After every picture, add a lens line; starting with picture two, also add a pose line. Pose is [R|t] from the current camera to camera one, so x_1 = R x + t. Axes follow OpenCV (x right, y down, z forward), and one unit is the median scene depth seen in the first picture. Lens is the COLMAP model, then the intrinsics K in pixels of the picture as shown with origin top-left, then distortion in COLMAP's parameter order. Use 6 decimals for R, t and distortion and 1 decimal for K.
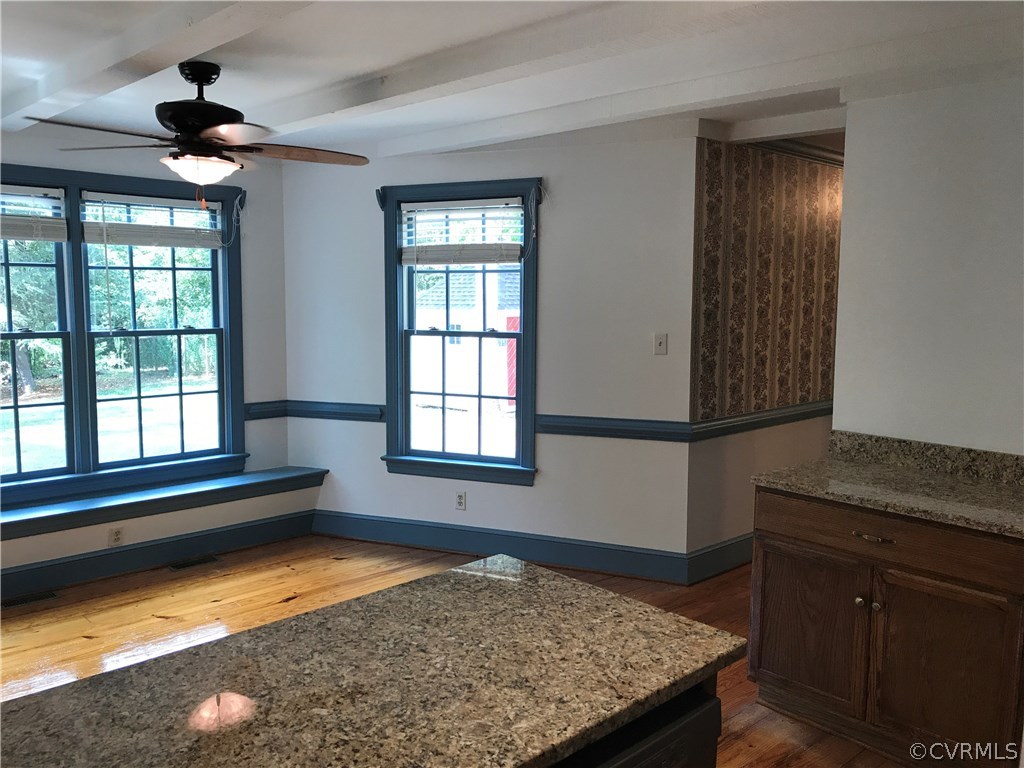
lens RADIAL K [[841.1, 0, 500.8], [0, 841.1, 381.6], [0, 0, 1]] dist [0.077954, -0.183775]
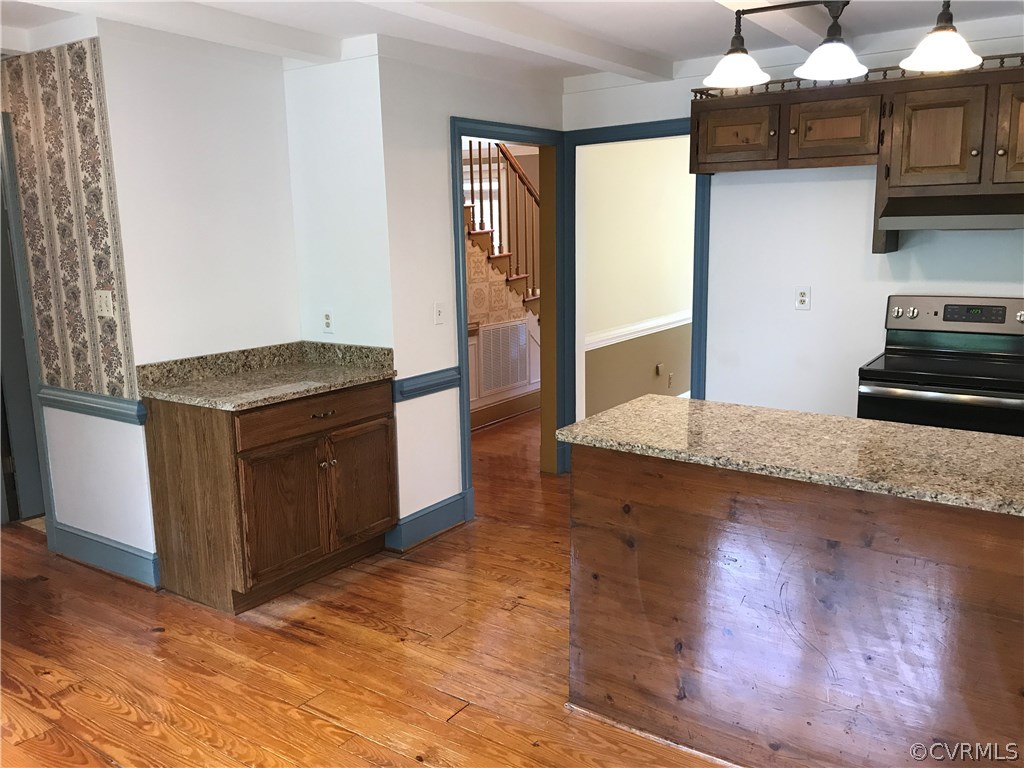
lens RADIAL K [[844.6, 0, 510.8], [0, 844.6, 381.5], [0, 0, 1]] dist [0.008941, -0.000581]
pose [[-0.208352, -0.181459, 0.961074, -0.433675], [0.128253, 0.969085, 0.210775, -0.051844], [-0.969609, 0.167176, -0.178638, 0.467391]]
